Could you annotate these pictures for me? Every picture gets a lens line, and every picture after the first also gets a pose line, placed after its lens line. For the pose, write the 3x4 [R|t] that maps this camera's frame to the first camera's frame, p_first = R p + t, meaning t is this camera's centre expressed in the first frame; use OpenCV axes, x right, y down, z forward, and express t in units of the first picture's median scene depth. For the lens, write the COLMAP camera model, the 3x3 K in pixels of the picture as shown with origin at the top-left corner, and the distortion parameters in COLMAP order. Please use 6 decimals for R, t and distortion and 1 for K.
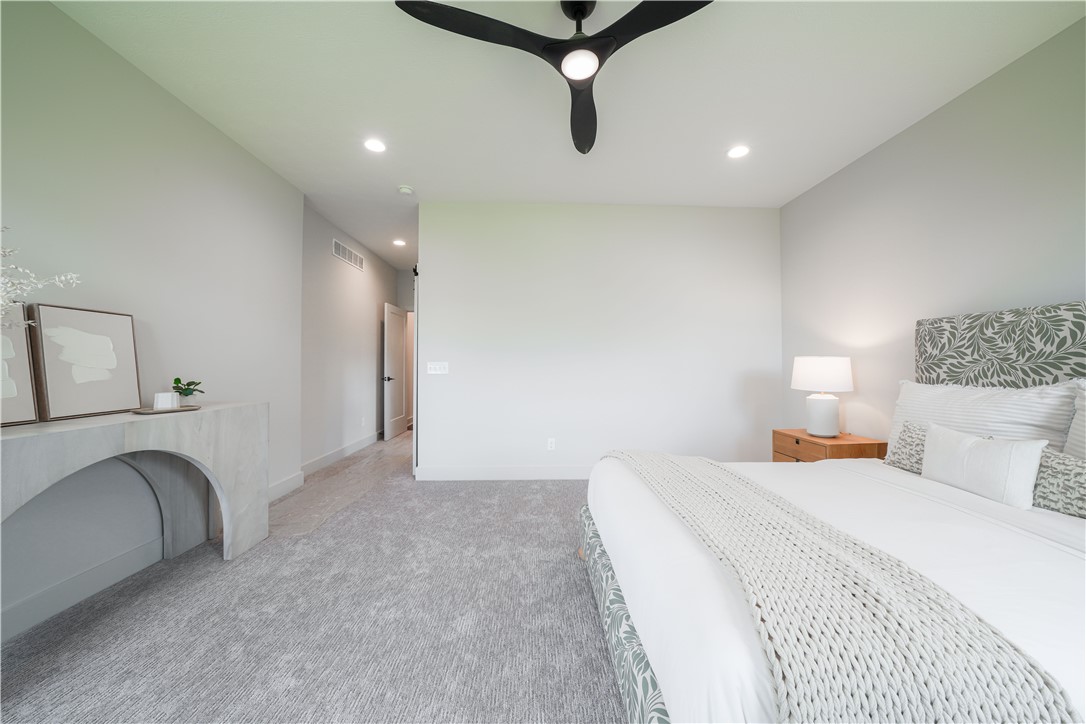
lens RADIAL K [[377.2, 0, 543.0], [0, 377.2, 362.0], [0, 0, 1]] dist [-0.020536, 0.000186]
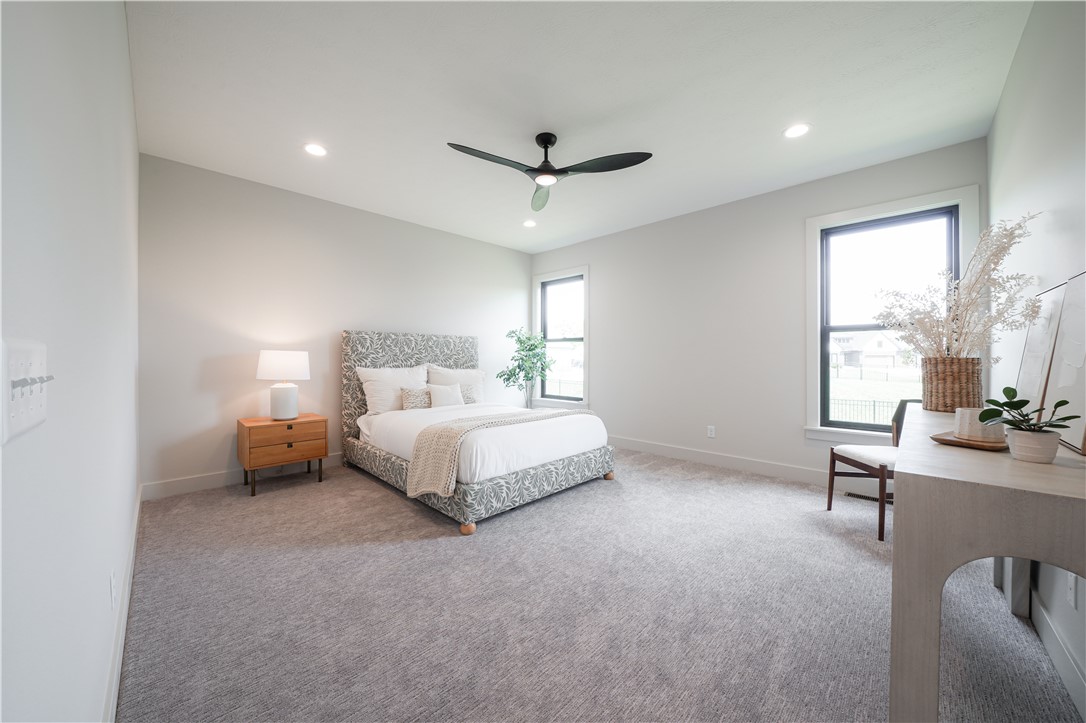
lens RADIAL K [[377.2, 0, 543.0], [0, 377.2, 361.5], [0, 0, 1]] dist [-0.020536, 0.000186]
pose [[-0.700401, -0.010381, 0.713674, -0.878596], [-0.006934, 0.999946, 0.007740, 0.006627], [-0.713715, 0.000473, -0.700436, 1.718668]]
